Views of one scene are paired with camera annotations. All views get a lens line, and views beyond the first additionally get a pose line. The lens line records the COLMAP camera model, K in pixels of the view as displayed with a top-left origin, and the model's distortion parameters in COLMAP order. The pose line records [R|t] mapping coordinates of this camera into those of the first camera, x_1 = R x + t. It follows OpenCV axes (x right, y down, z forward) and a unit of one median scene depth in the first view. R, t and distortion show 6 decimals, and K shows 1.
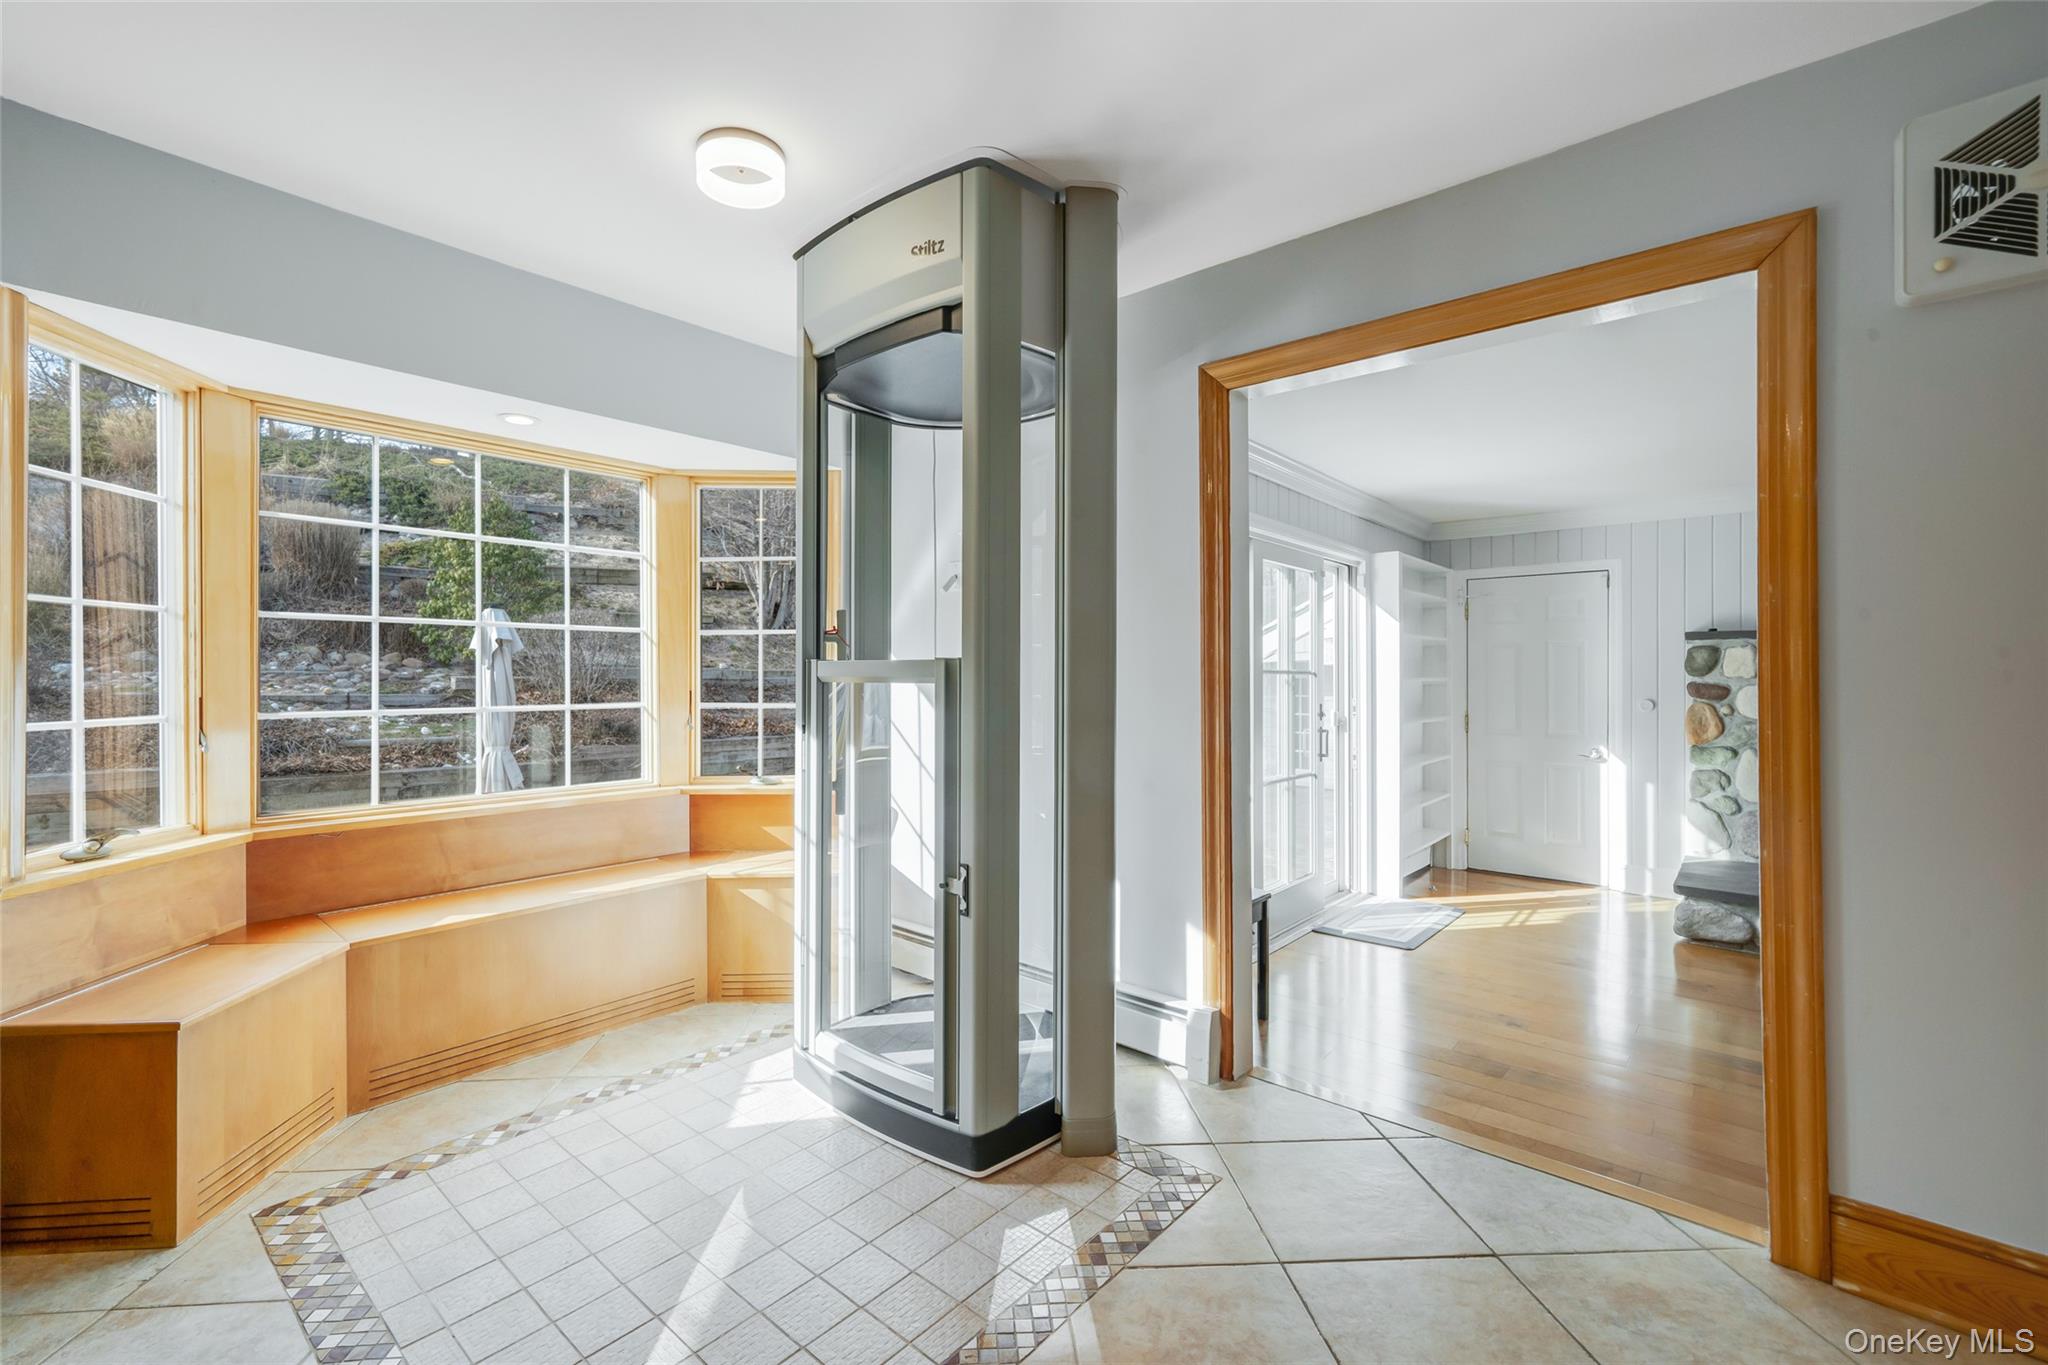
lens RADIAL K [[888.7, 0, 1003.7], [0, 888.7, 672.9], [0, 0, 1]] dist [0.004487, -0.000383]
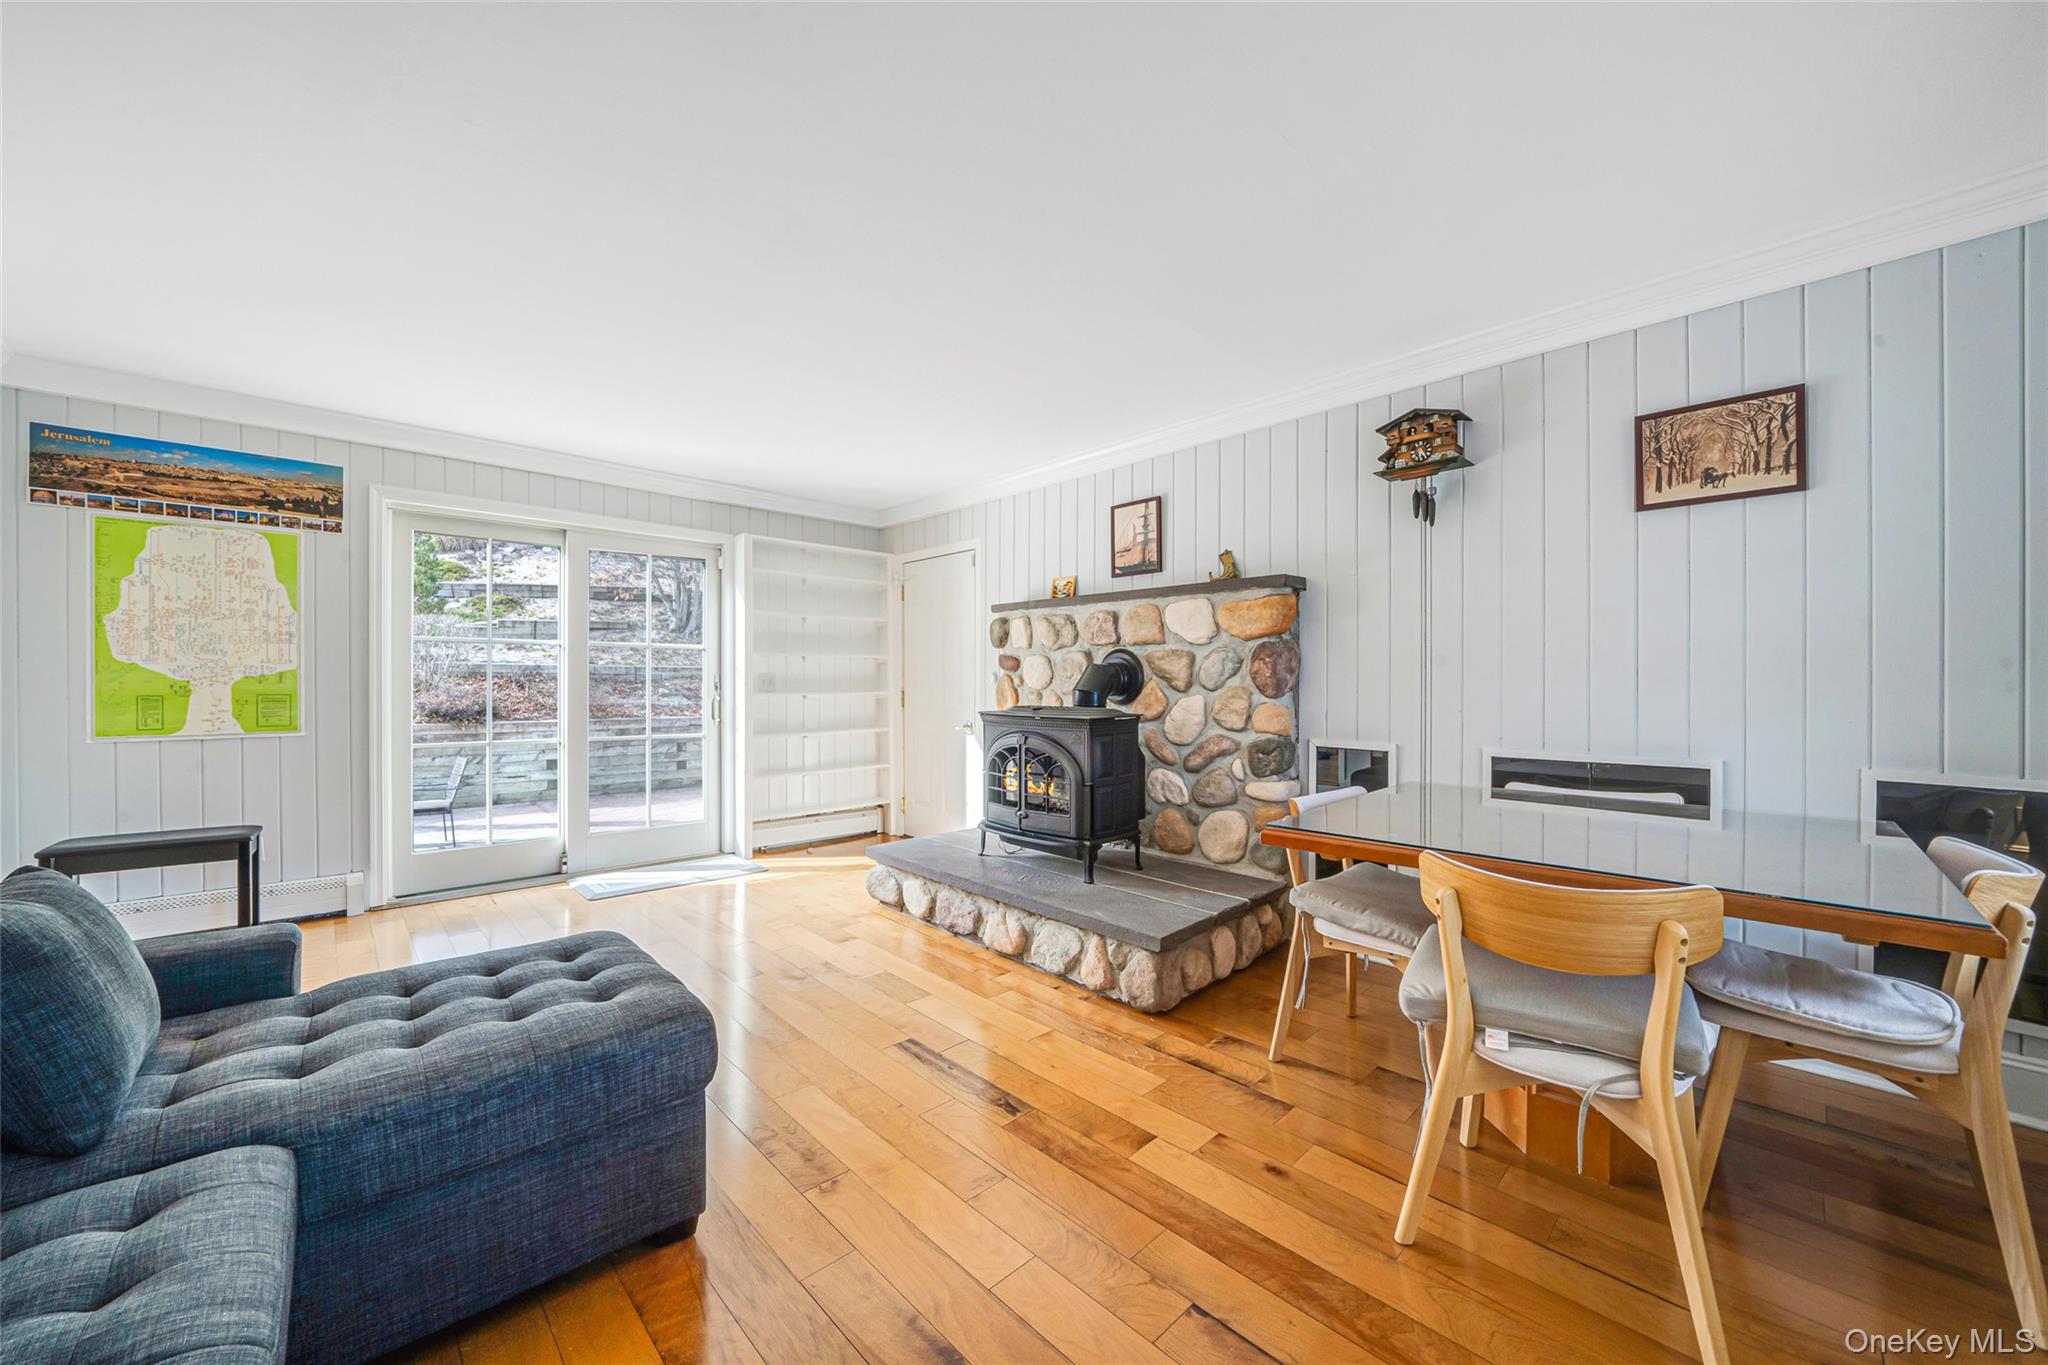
lens RADIAL K [[766.0, 0, 1008.8], [0, 766.0, 685.8], [0, 0, 1]] dist [-0.020120, 0.000151]
pose [[0.992182, -0.000118, -0.124798, 0.911365], [0.001359, 0.999950, 0.009859, 0.038838], [0.124790, -0.009952, 0.992133, 0.126840]]
